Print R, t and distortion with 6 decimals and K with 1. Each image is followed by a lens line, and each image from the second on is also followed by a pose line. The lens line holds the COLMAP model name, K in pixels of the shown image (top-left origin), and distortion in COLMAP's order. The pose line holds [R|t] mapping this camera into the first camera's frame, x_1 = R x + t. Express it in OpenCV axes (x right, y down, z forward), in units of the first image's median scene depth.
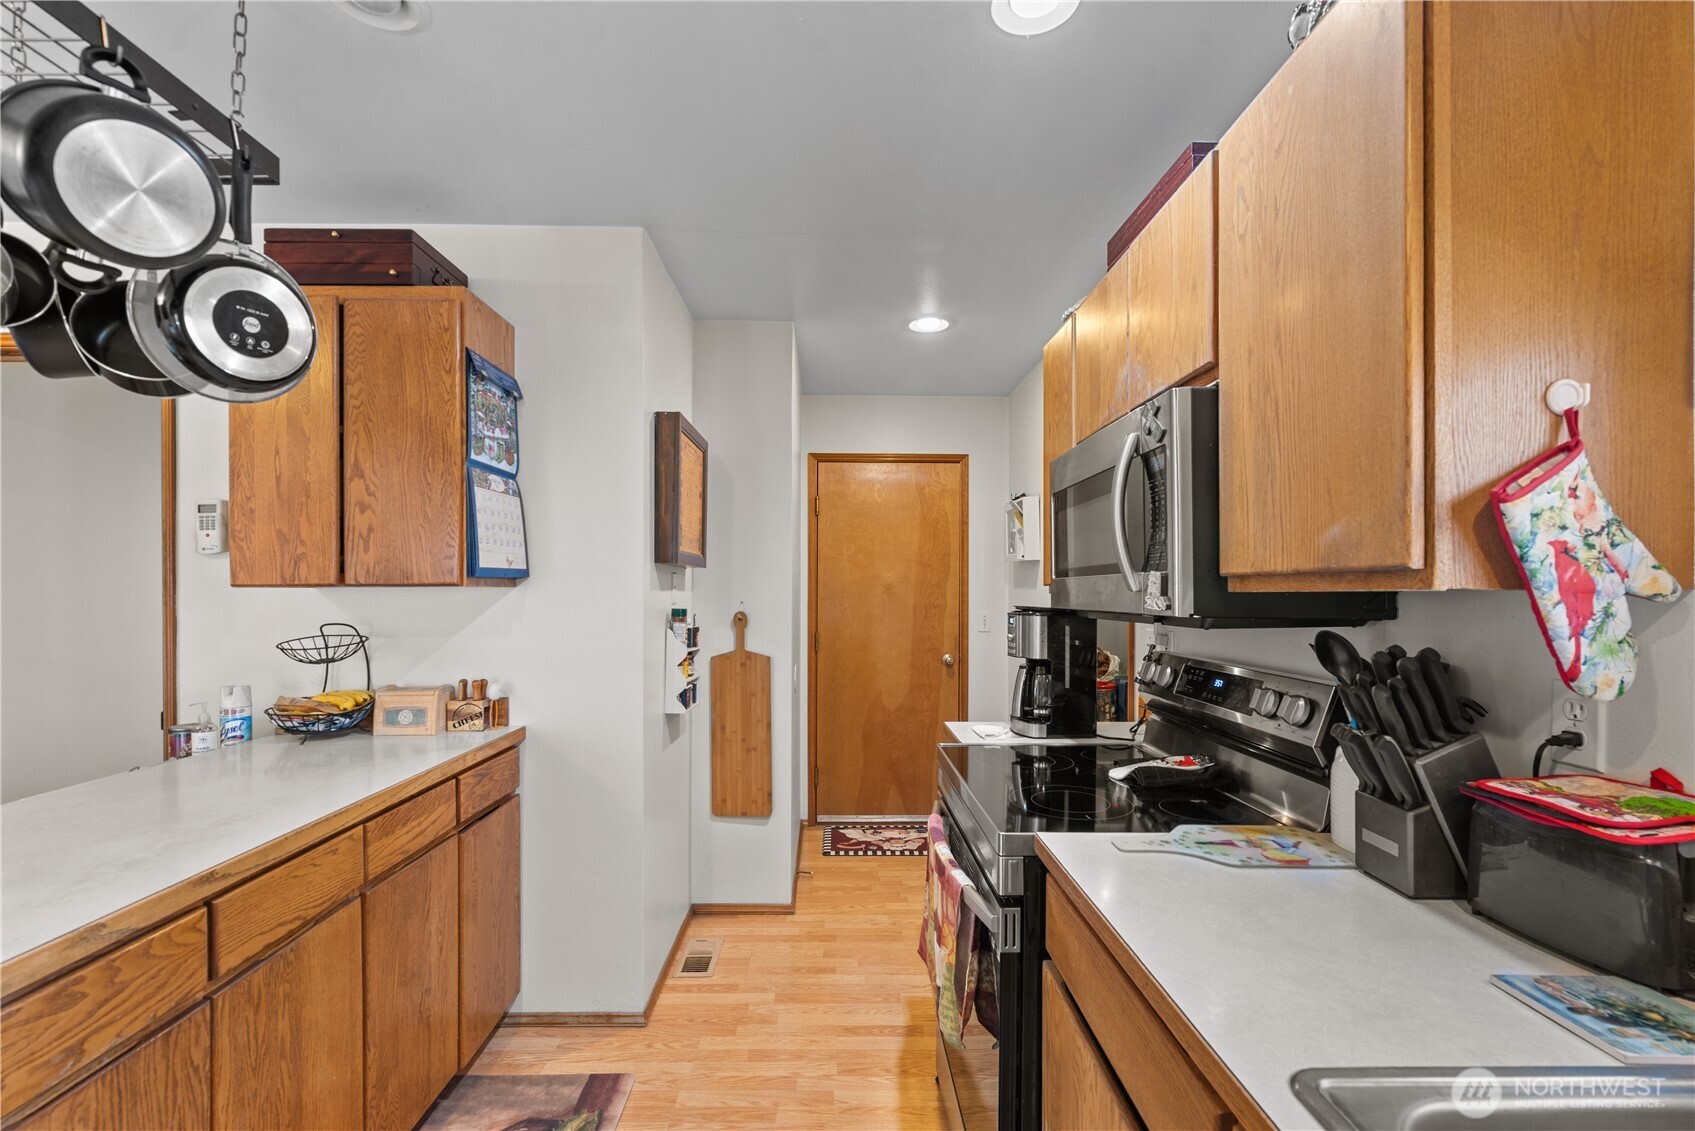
lens RADIAL K [[743.2, 0, 846.2], [0, 743.2, 589.3], [0, 0, 1]] dist [0.001363, -0.000242]
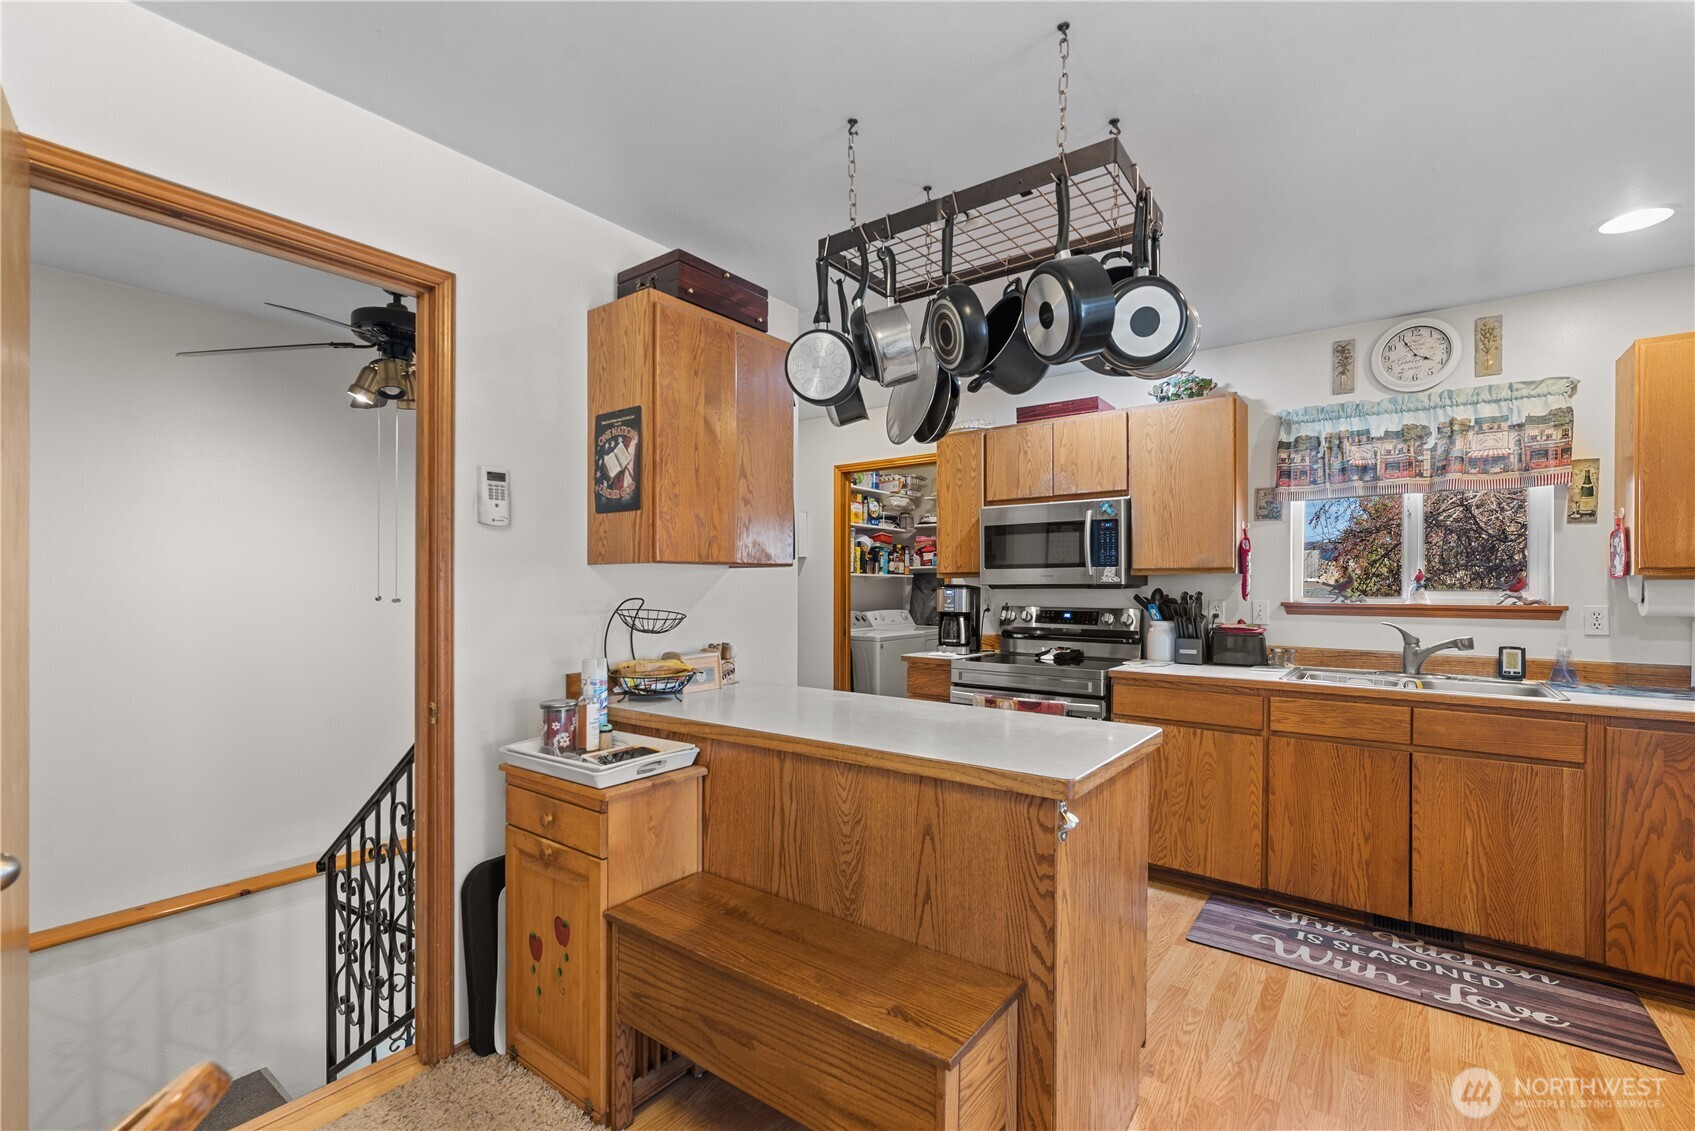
lens RADIAL K [[743.2, 0, 846.2], [0, 743.2, 589.3], [0, 0, 1]] dist [0.001363, -0.000242]
pose [[0.616051, -0.001378, 0.787705, -1.536685], [-0.001077, 0.999996, 0.002592, 0.033566], [-0.787706, -0.002445, 0.616047, 0.097244]]
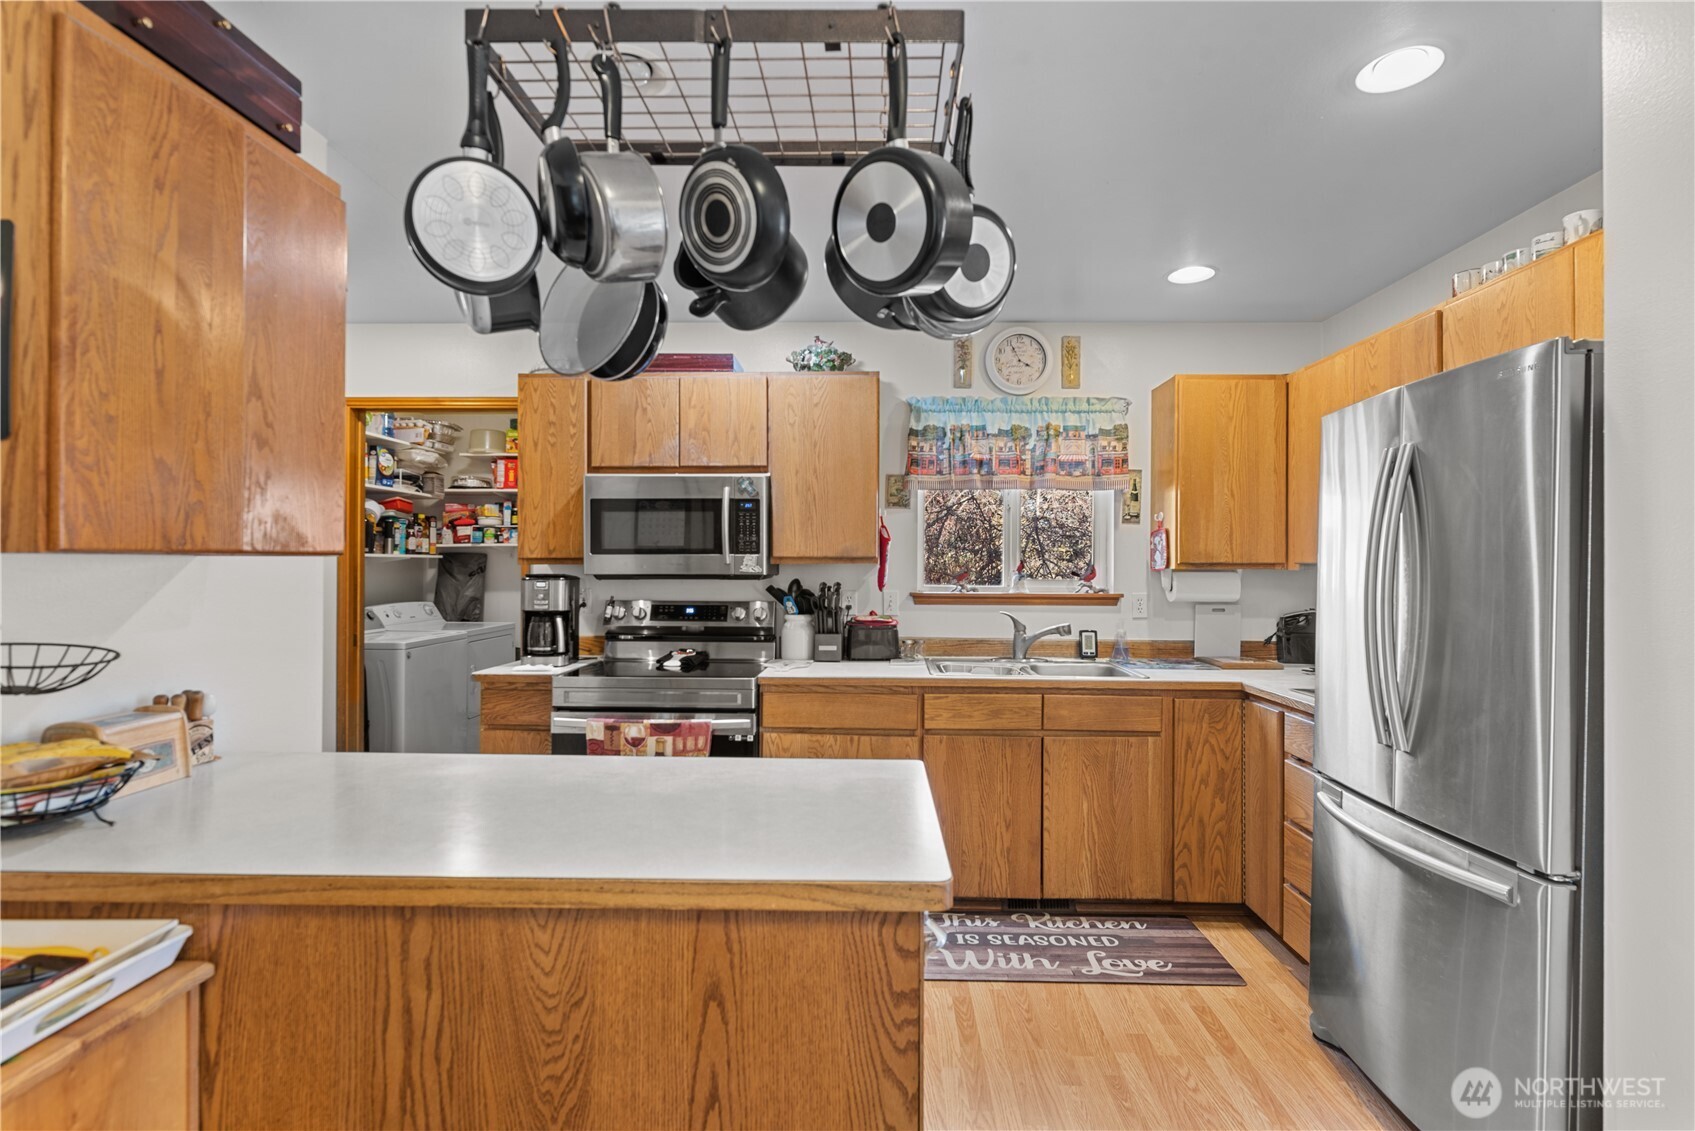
lens RADIAL K [[809.9, 0, 867.7], [0, 809.9, 562.9], [0, 0, 1]] dist [-0.001348, -0.001261]
pose [[0.036689, 0.002629, 0.999323, -1.395956], [-0.003015, 0.999992, -0.002520, 0.003945], [-0.999322, -0.002920, 0.036697, 0.401846]]
